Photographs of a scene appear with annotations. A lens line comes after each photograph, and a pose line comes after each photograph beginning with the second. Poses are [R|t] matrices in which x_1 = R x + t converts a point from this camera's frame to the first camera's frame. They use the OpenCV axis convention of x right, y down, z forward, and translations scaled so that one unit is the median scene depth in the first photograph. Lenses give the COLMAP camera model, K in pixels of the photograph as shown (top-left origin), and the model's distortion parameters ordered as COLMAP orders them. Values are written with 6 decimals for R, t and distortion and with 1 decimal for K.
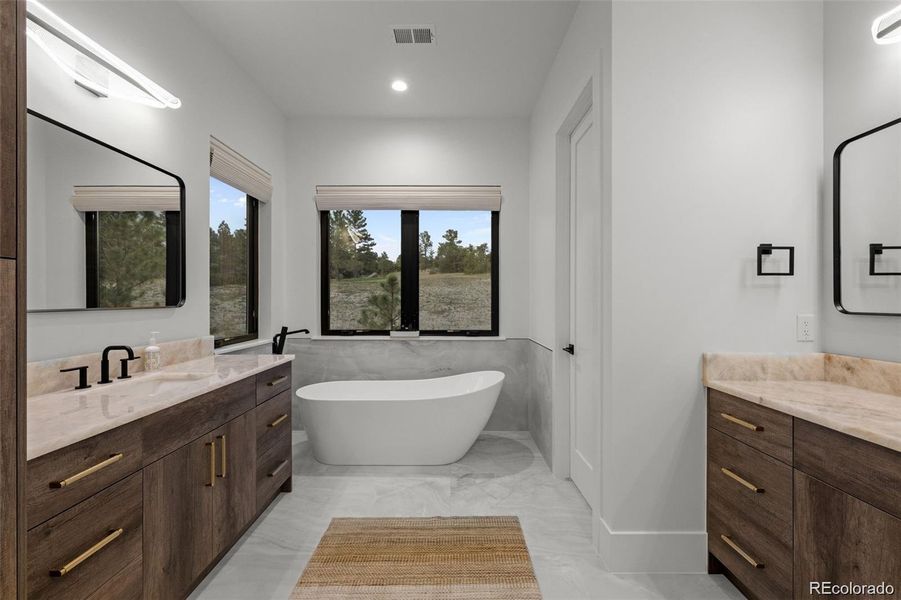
lens RADIAL K [[387.9, 0, 451.4], [0, 387.9, 298.2], [0, 0, 1]] dist [0.000395, 0.000517]
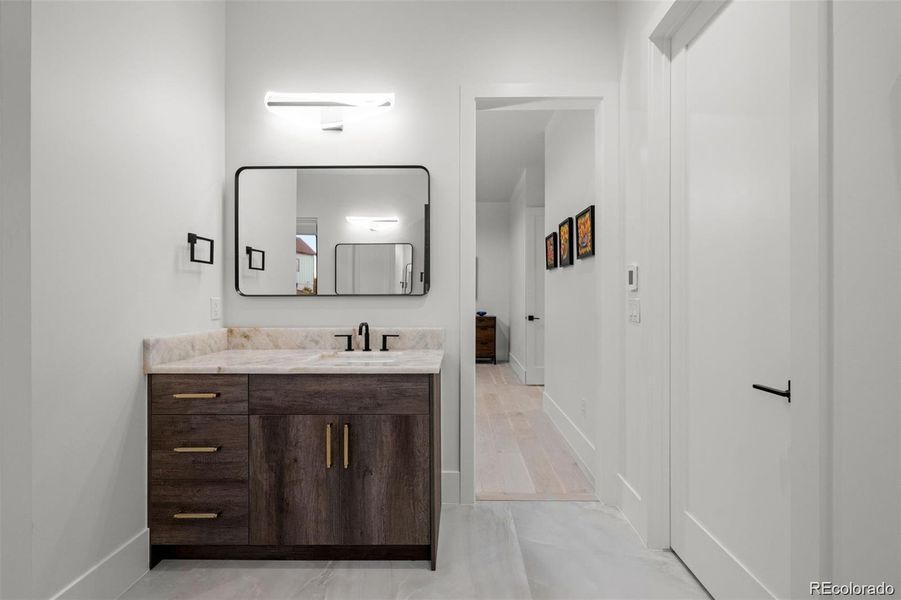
lens RADIAL K [[387.9, 0, 451.4], [0, 387.9, 298.2], [0, 0, 1]] dist [0.000395, 0.000517]
pose [[-0.002536, 0.000178, 0.999997, -0.322807], [0.000742, 1.000000, -0.000176, 0.048289], [-0.999997, 0.000742, -0.002537, 0.289128]]
